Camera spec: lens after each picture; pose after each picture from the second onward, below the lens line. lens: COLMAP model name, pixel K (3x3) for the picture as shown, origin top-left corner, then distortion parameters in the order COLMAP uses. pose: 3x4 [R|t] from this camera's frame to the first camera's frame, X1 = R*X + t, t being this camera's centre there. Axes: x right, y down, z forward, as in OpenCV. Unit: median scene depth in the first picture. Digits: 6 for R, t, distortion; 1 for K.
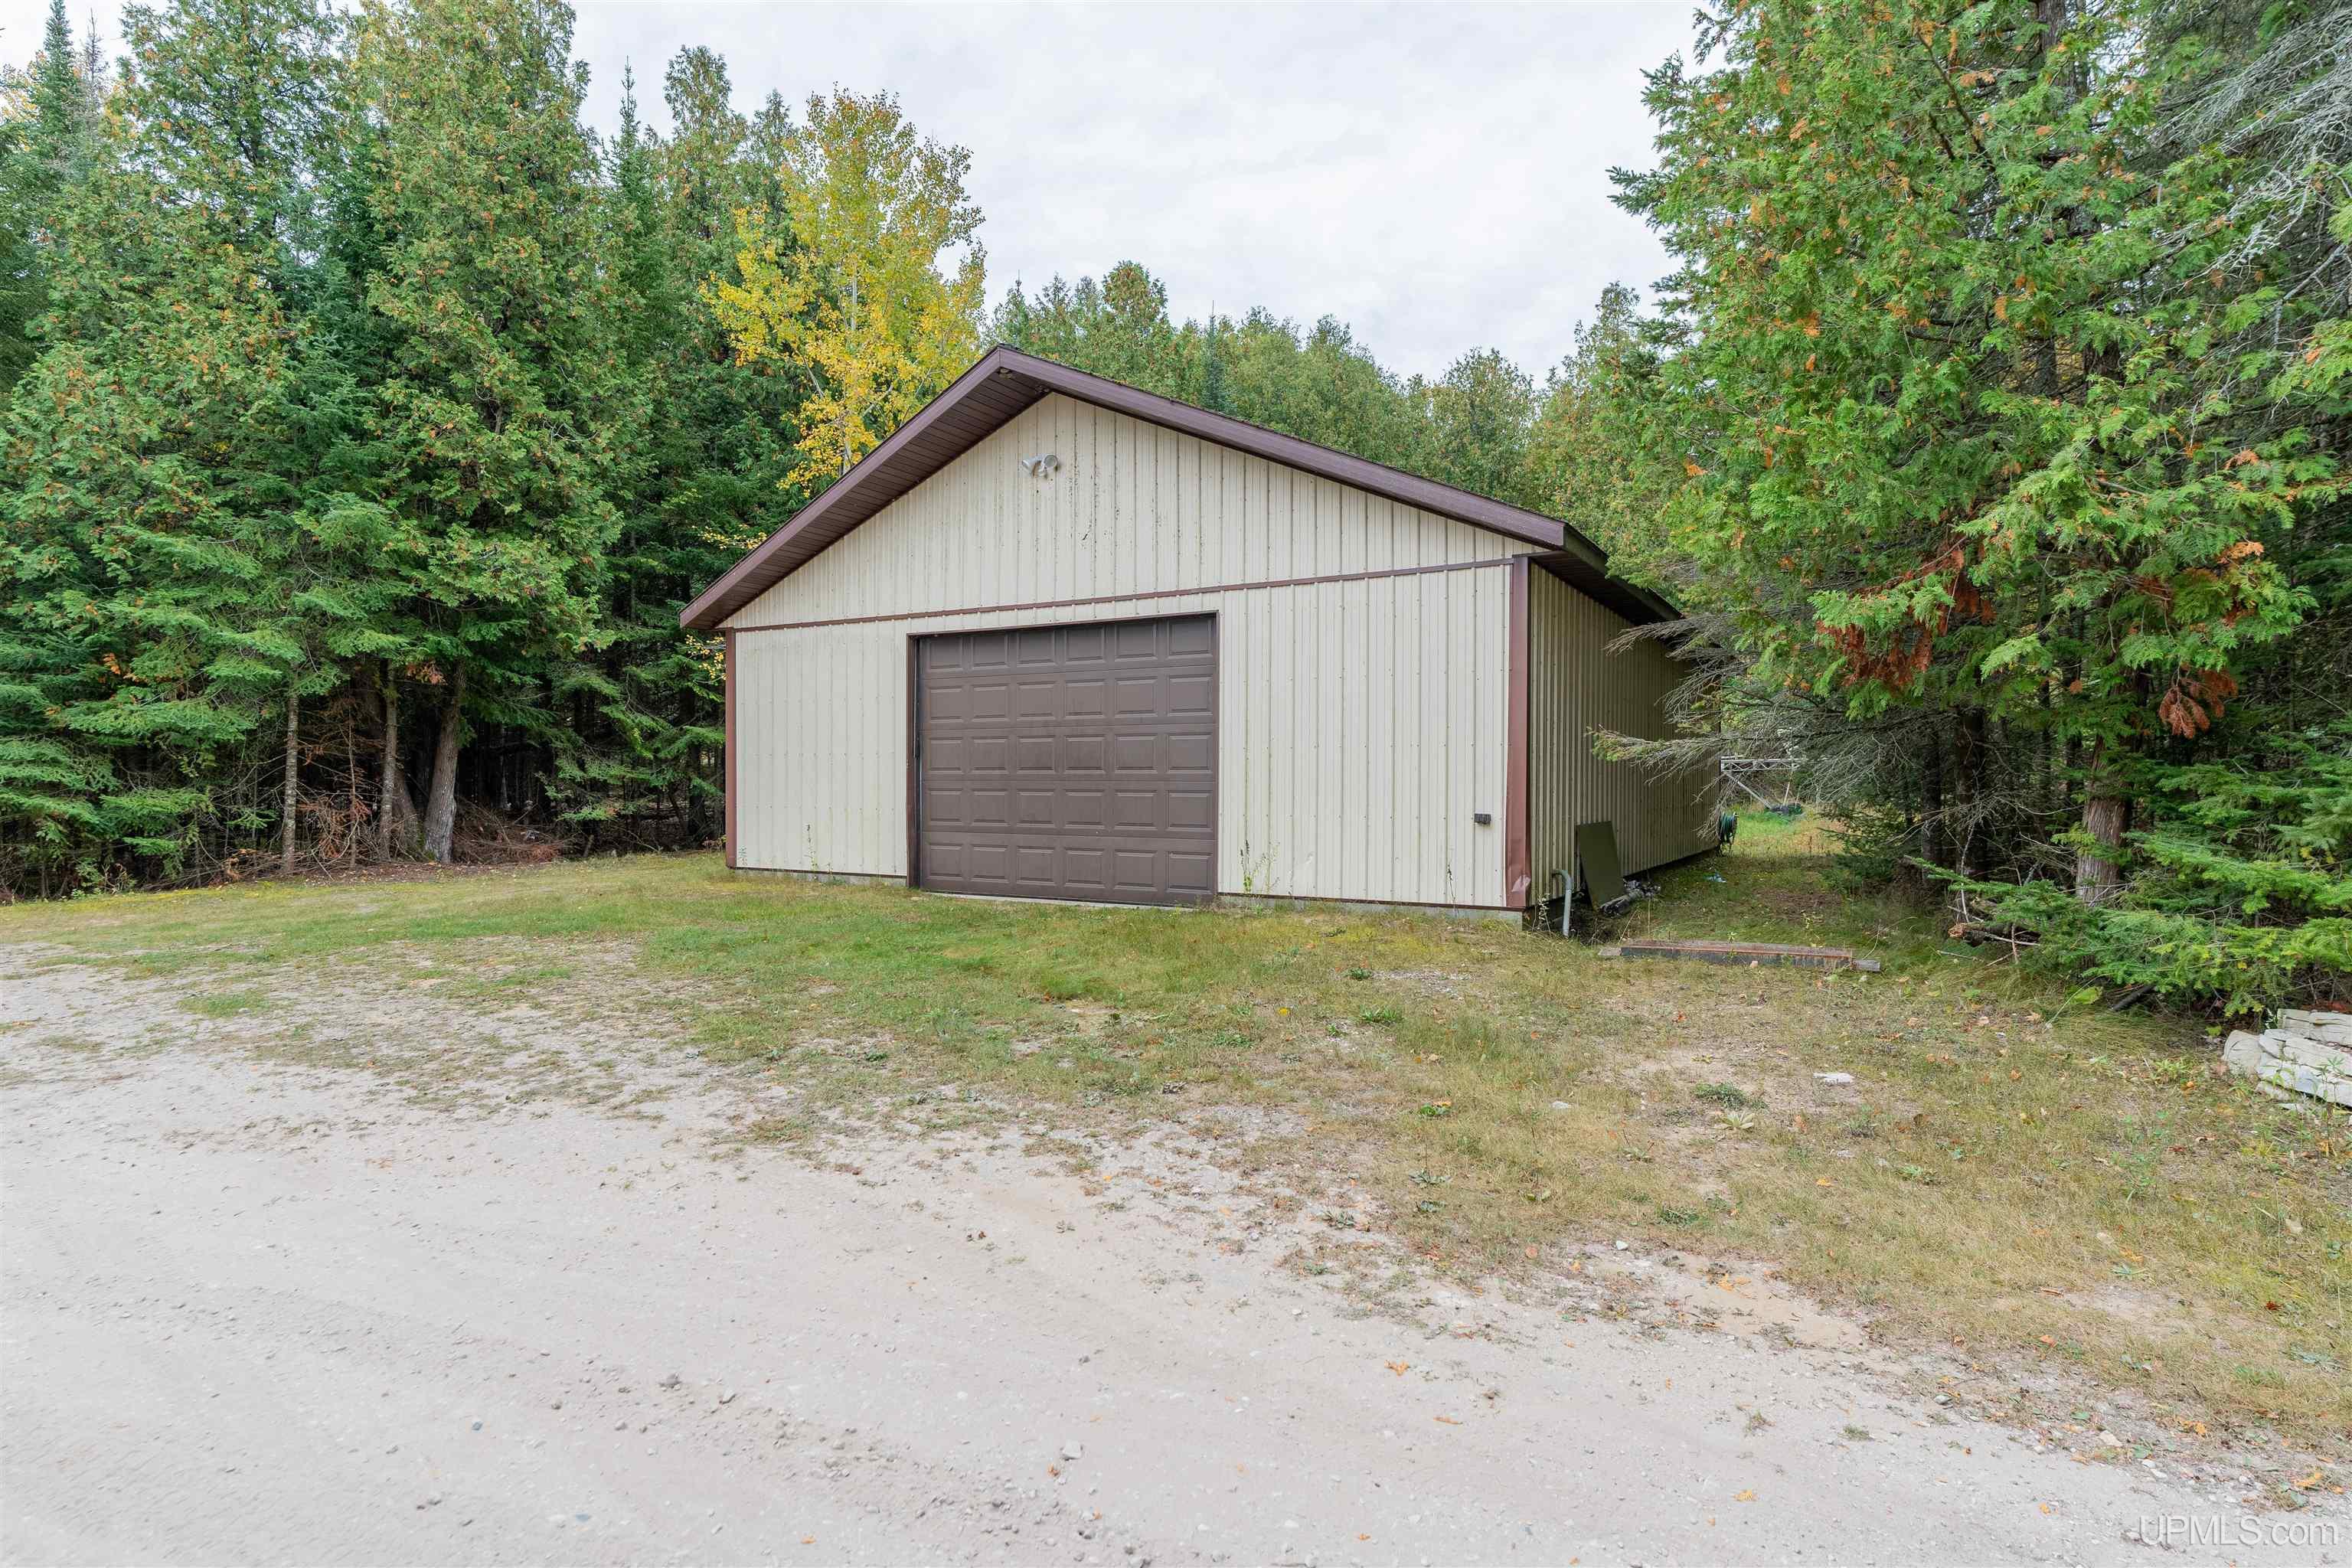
lens RADIAL K [[1230.6, 0, 1176.0], [0, 1230.6, 784.0], [0, 0, 1]] dist [0.000747, -0.000249]
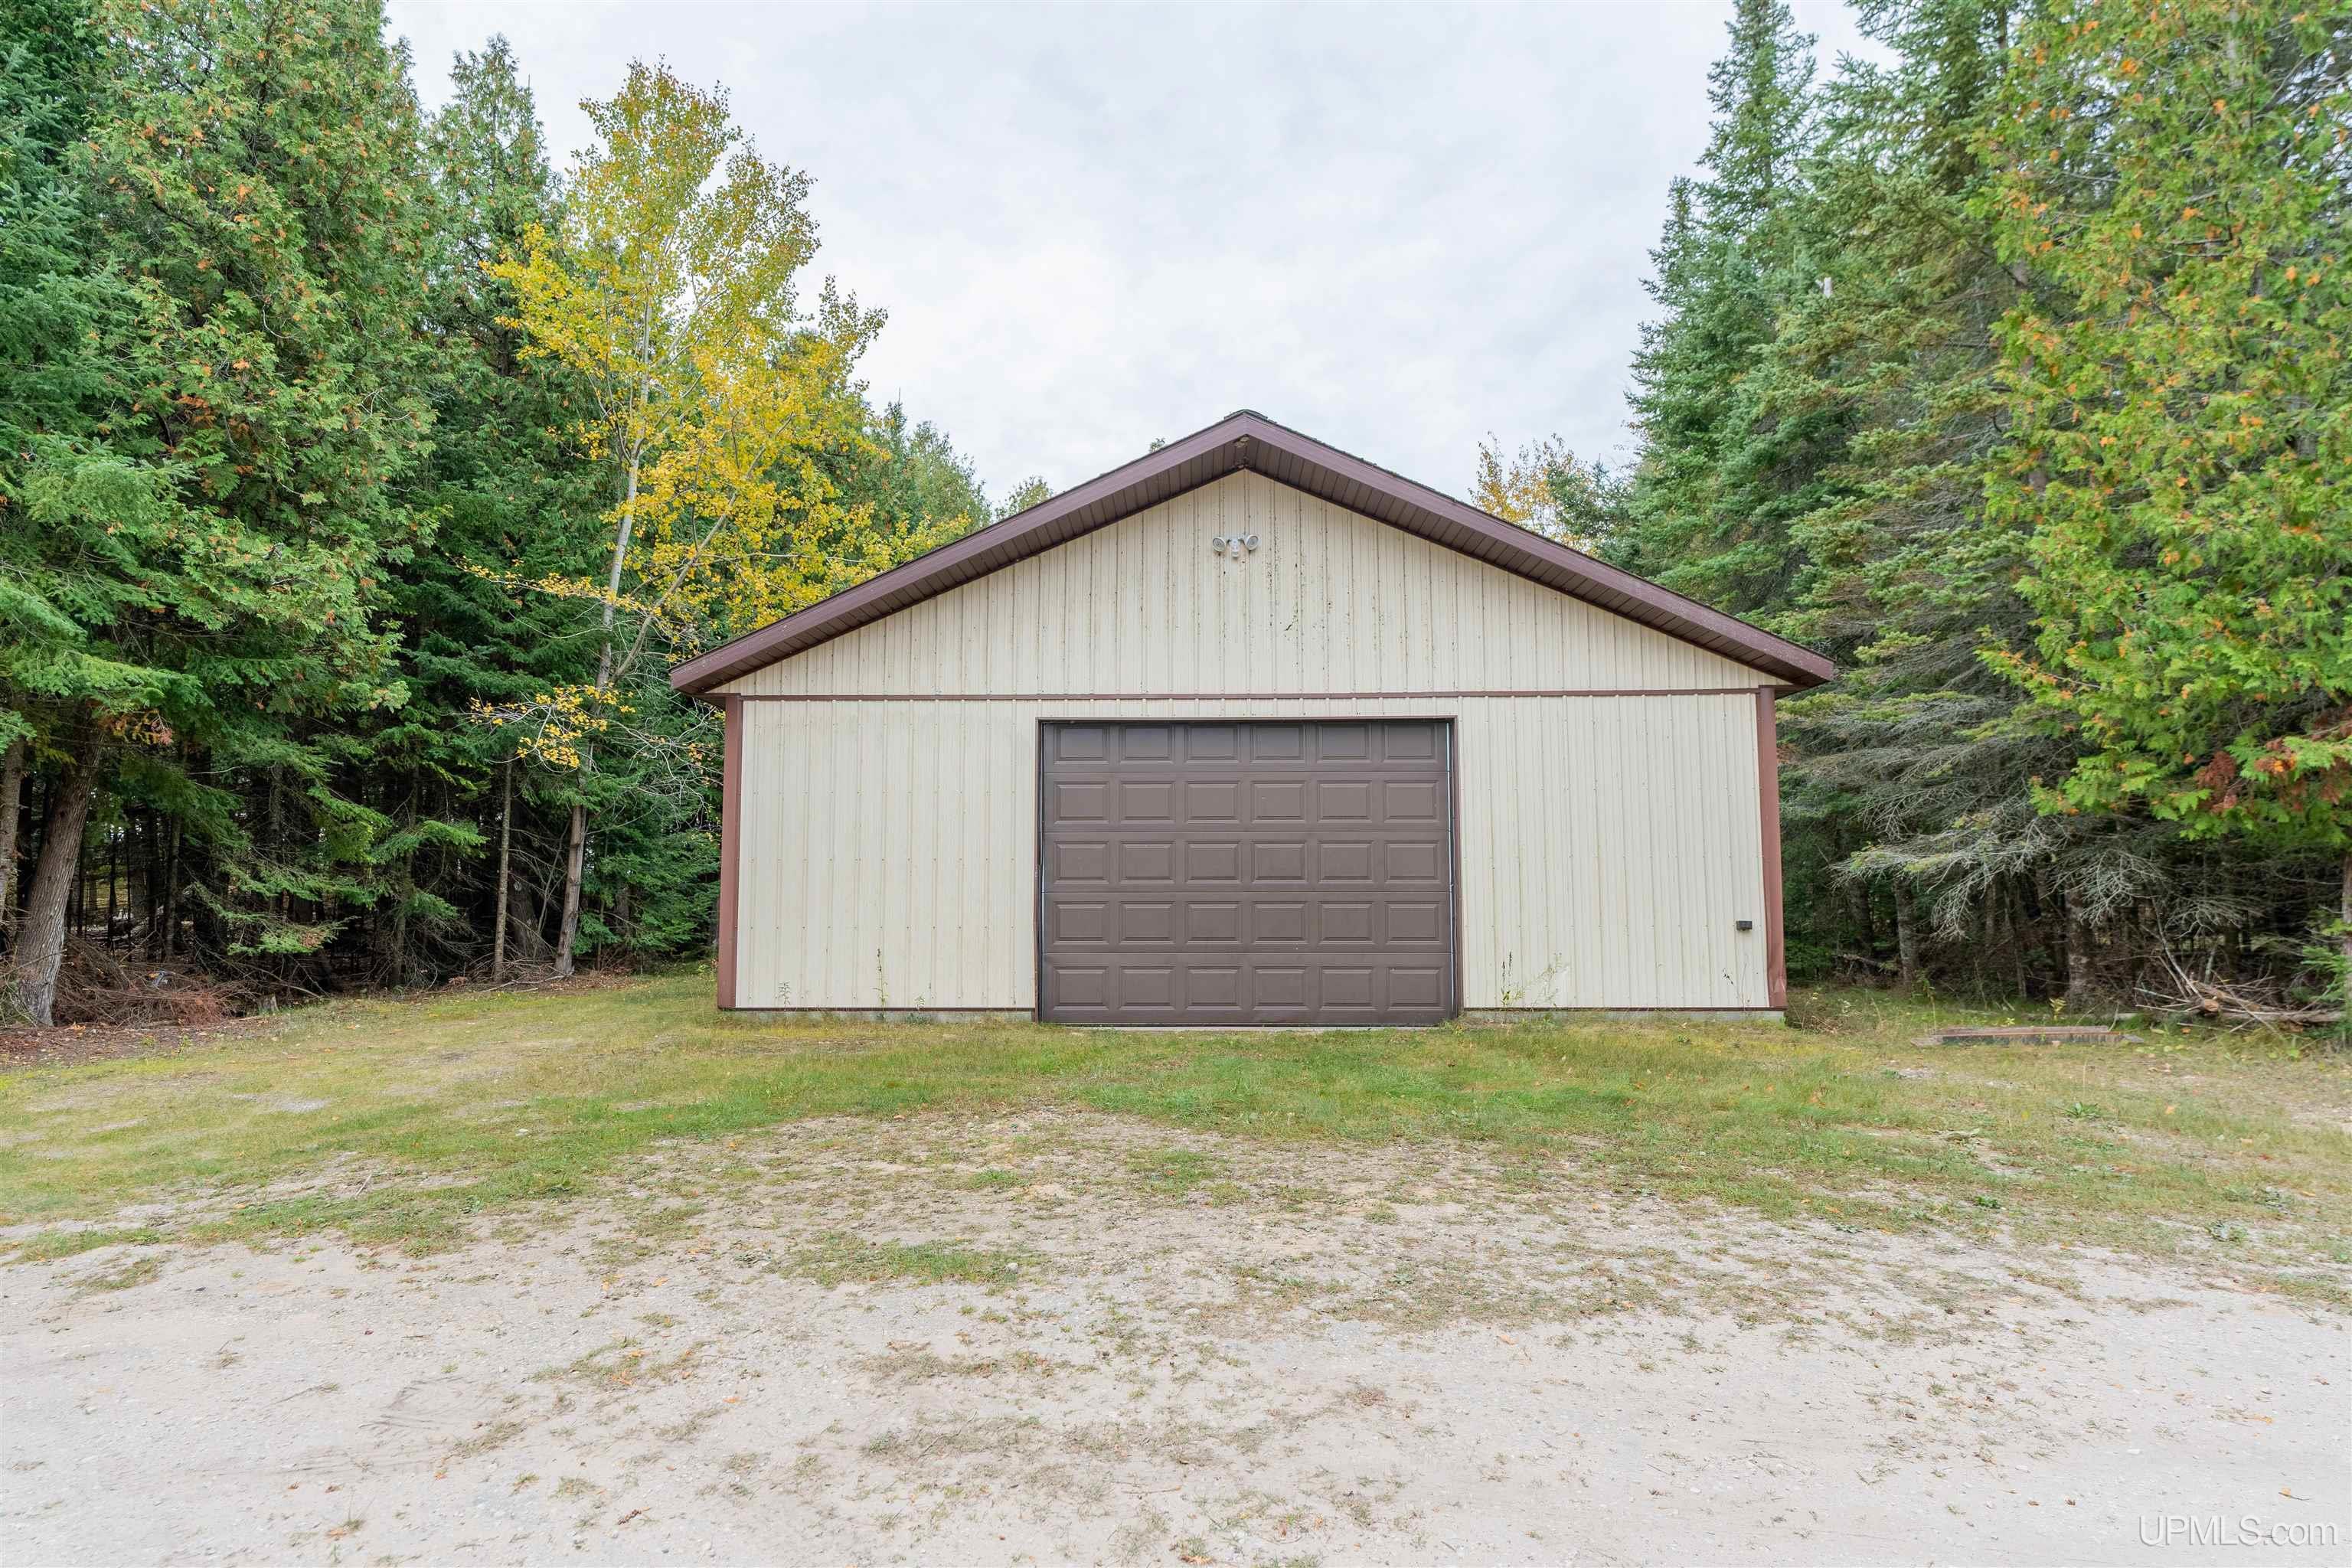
lens RADIAL K [[1230.6, 0, 1176.0], [0, 1230.6, 784.0], [0, 0, 1]] dist [0.000747, -0.000249]
pose [[0.877678, 0.039875, 0.477589, -0.535551], [0.004844, 0.995744, -0.092039, 0.001385], [-0.479226, 0.083094, 0.873749, 0.219971]]
